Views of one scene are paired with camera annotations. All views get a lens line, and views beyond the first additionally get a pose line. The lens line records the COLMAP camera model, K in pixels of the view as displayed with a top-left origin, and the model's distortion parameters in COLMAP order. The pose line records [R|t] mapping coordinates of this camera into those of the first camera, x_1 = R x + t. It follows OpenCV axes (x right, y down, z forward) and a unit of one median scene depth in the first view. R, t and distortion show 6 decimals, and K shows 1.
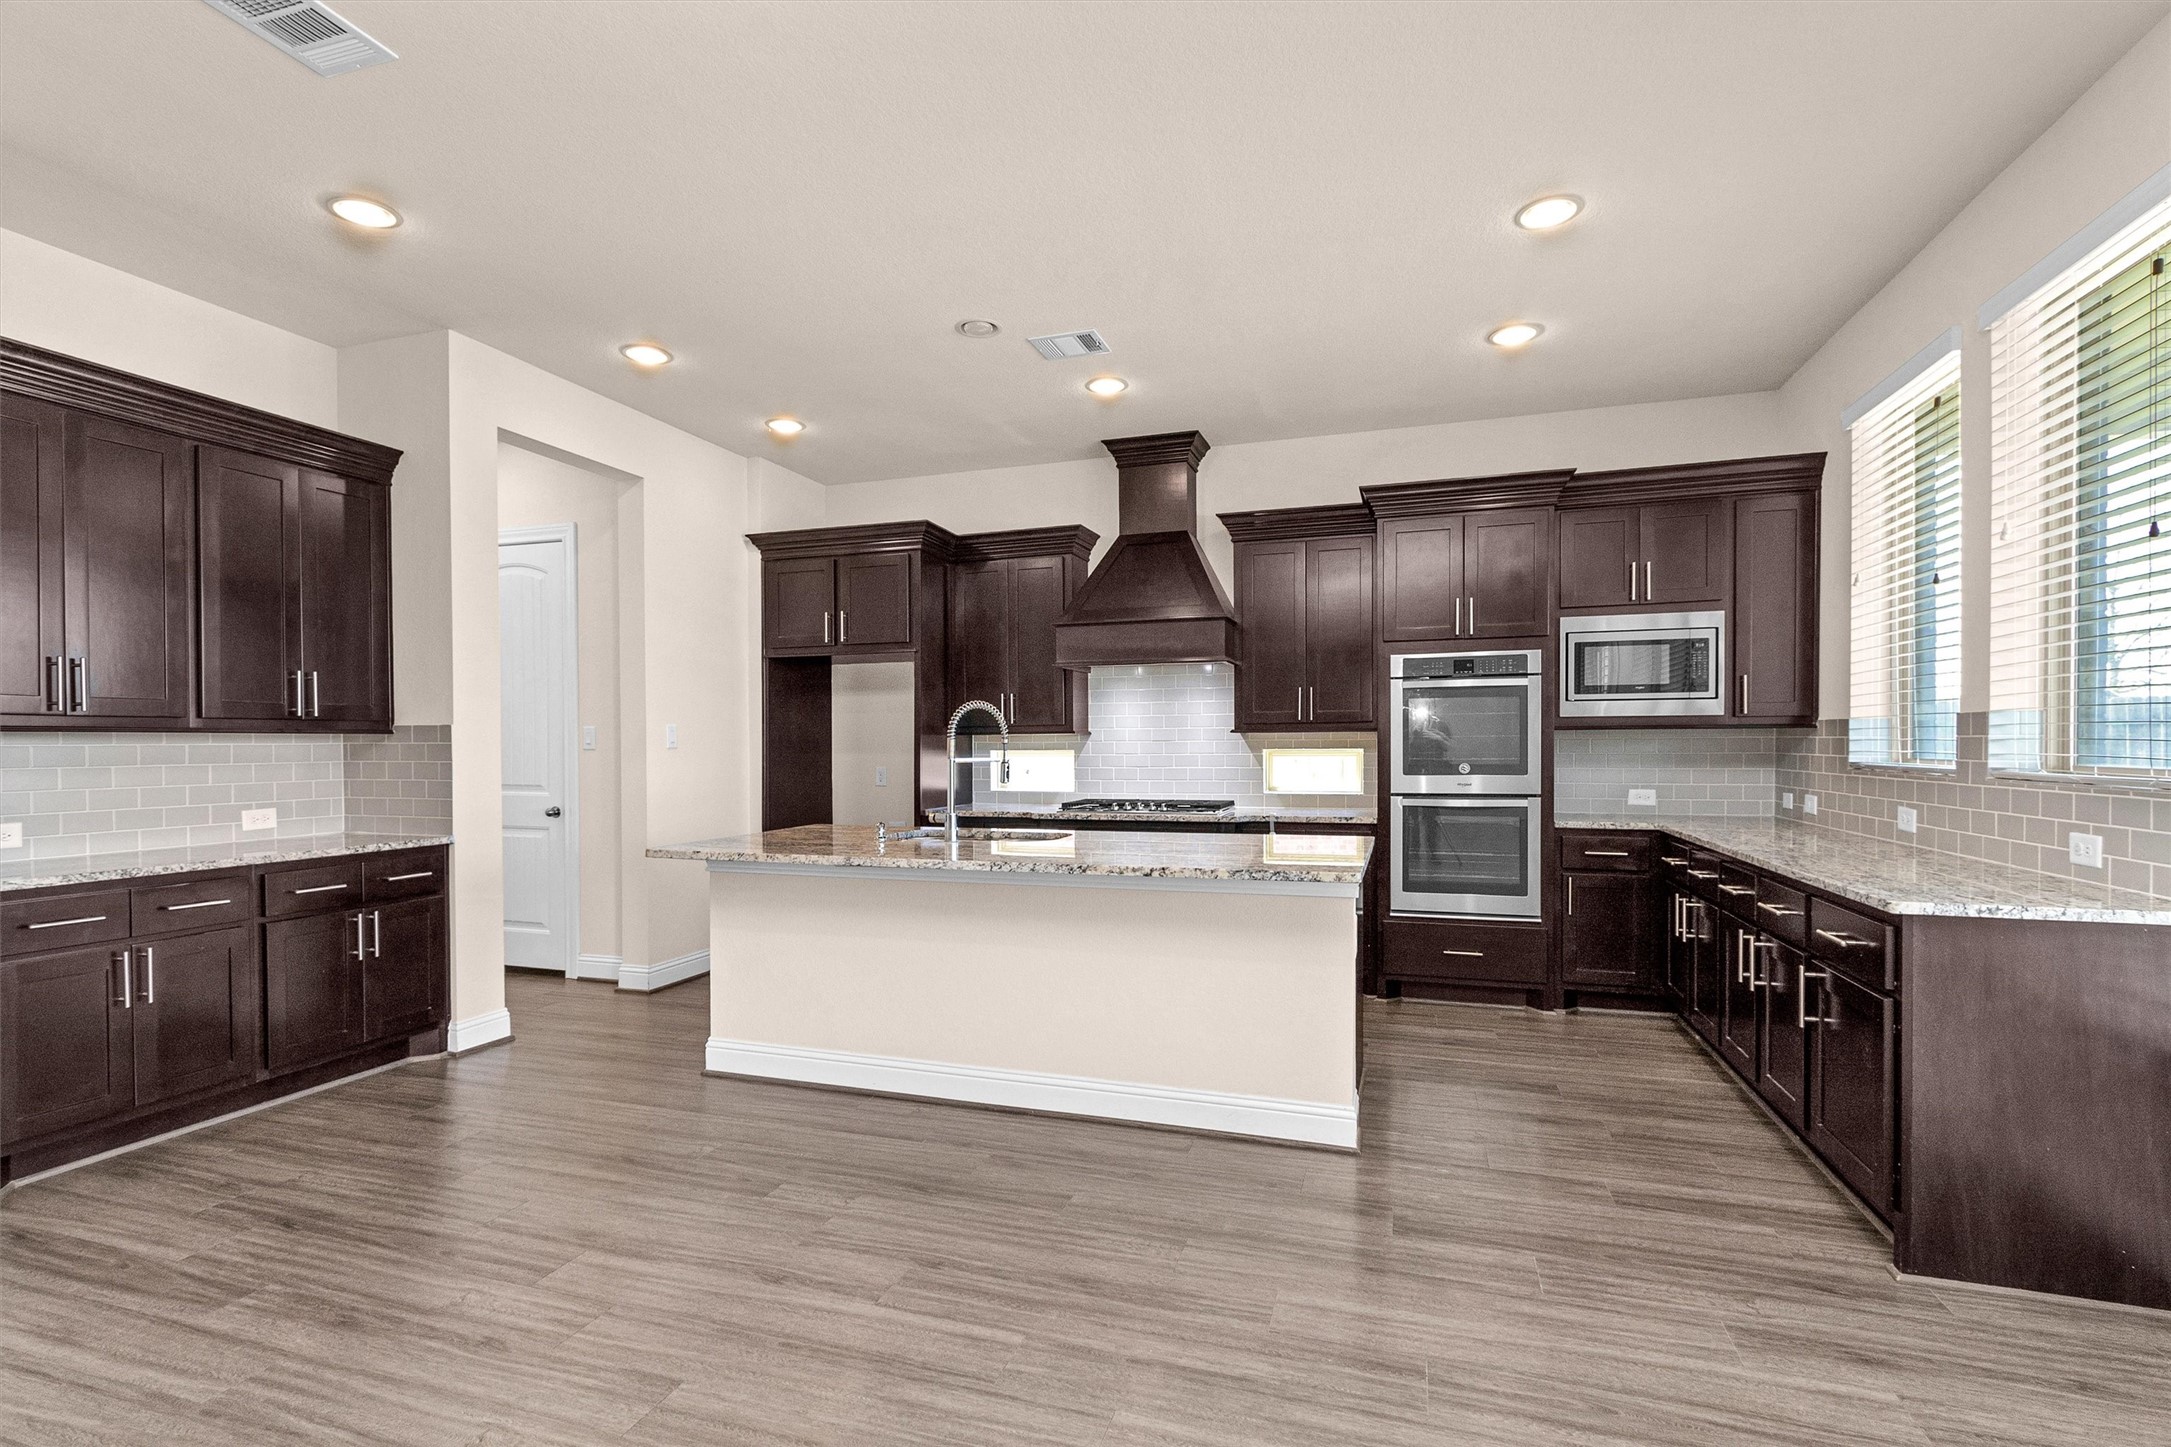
lens RADIAL K [[1008.6, 0, 1071.5], [0, 1008.6, 756.5], [0, 0, 1]] dist [0.014673, -0.000067]
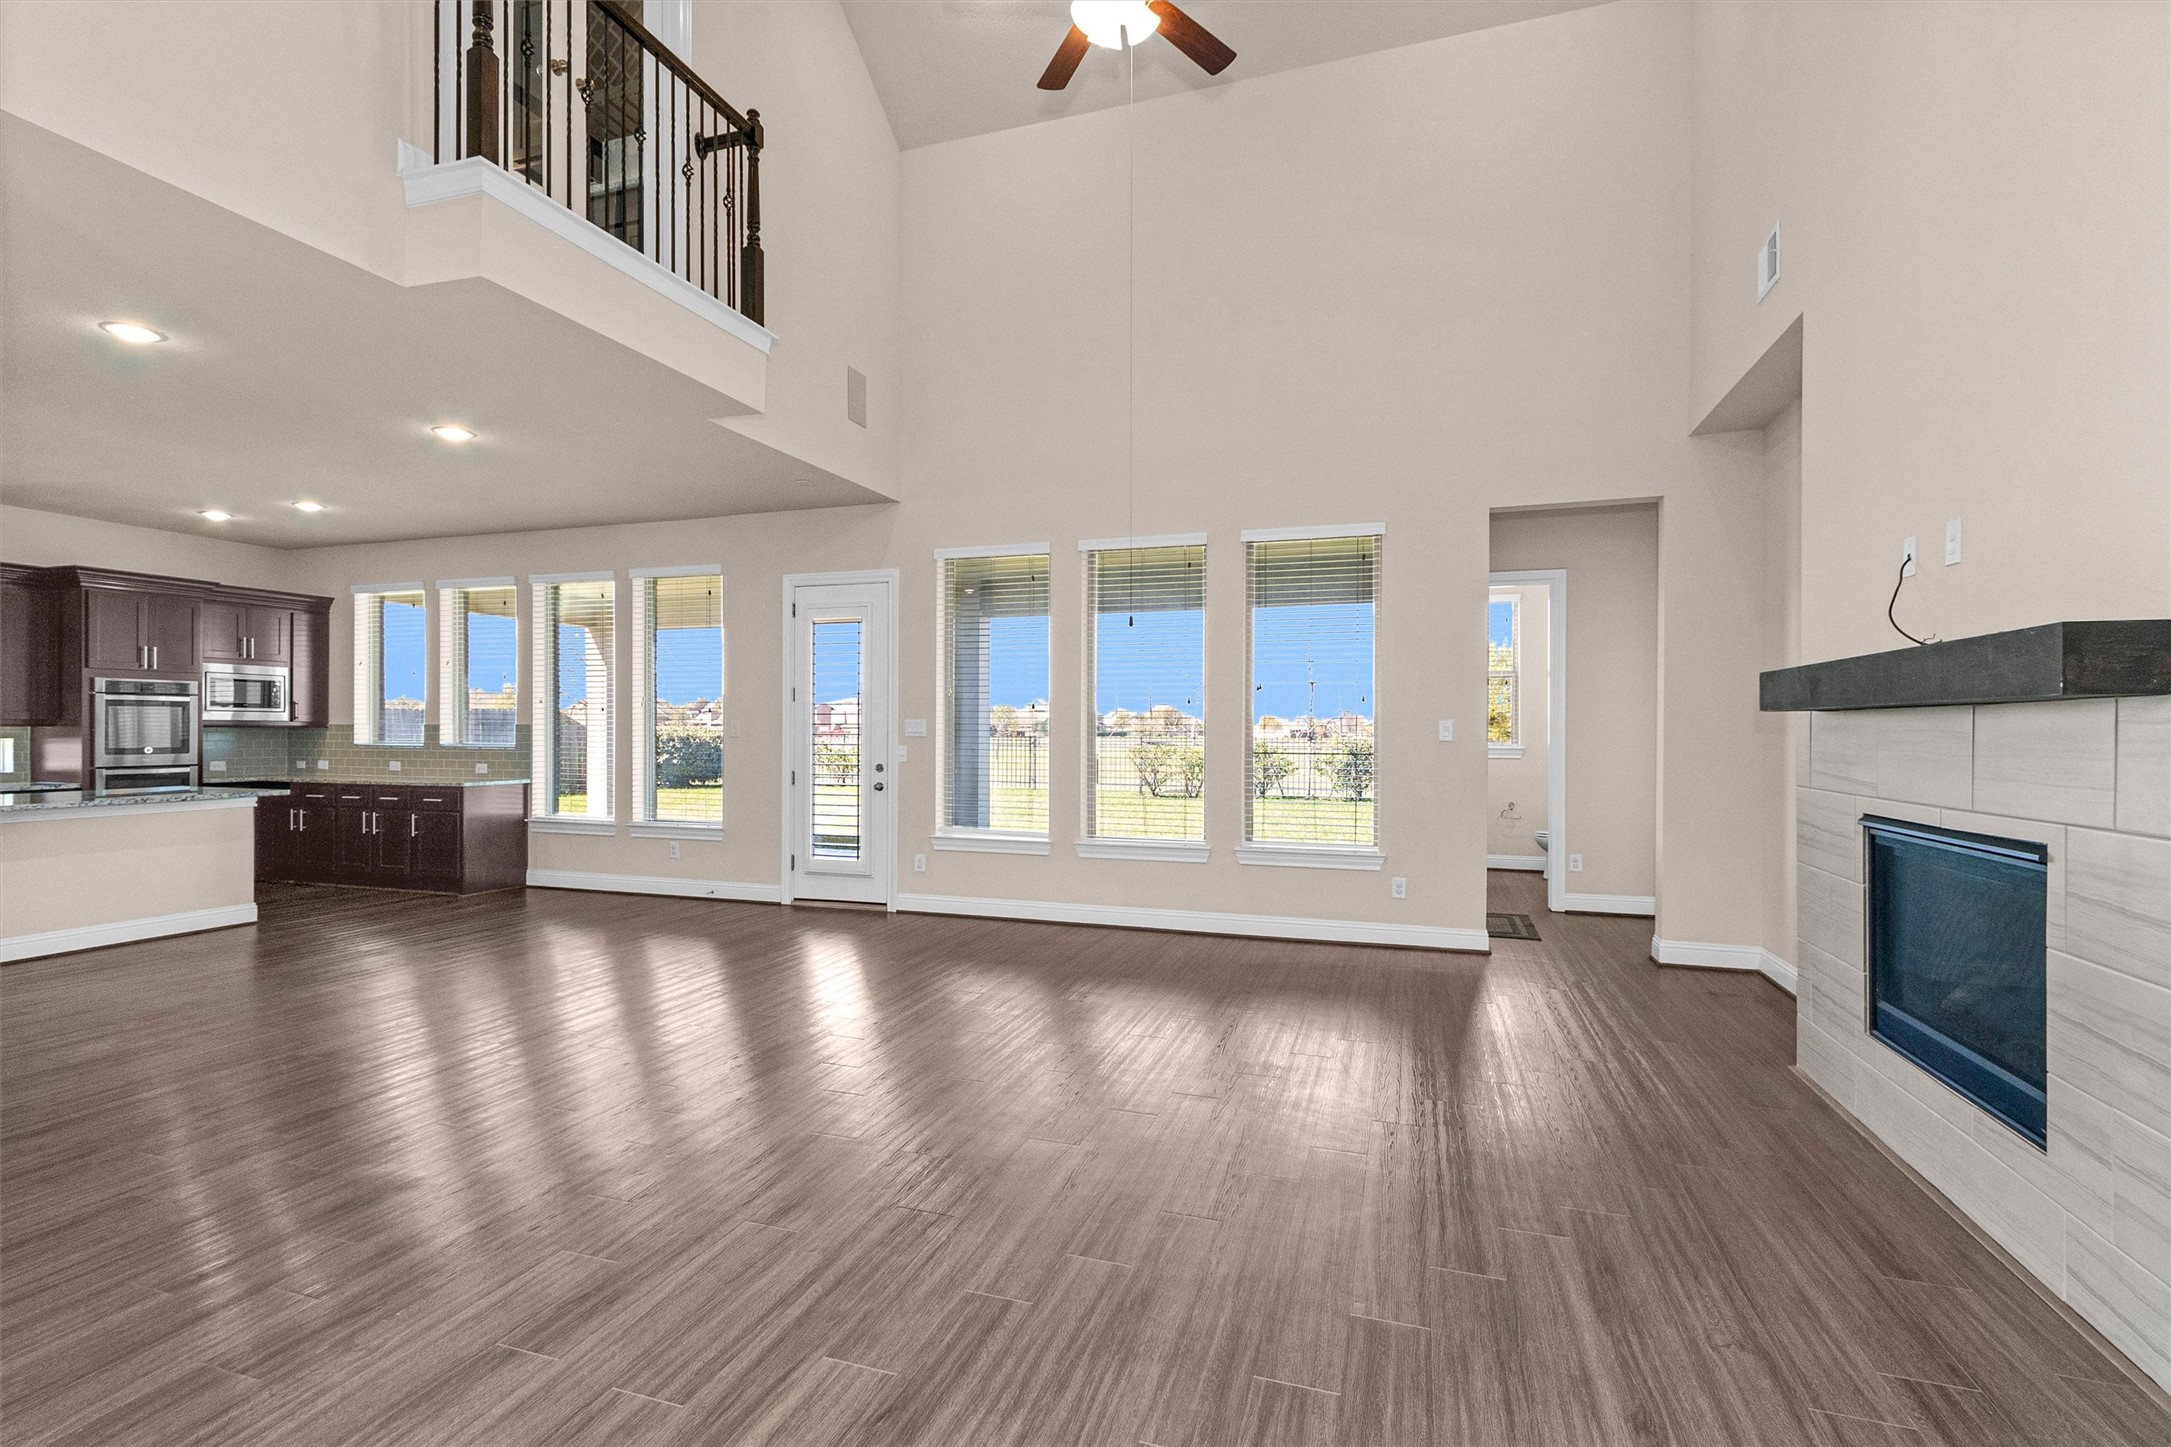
lens RADIAL K [[1008.7, 0, 1060.1], [0, 1008.7, 734.1], [0, 0, 1]] dist [0.015189, -0.000098]
pose [[0.017088, 0.004478, 0.999844, -1.243765], [0.010780, 0.999931, -0.004662, 0.009304], [-0.999796, 0.010858, 0.017038, -0.504664]]
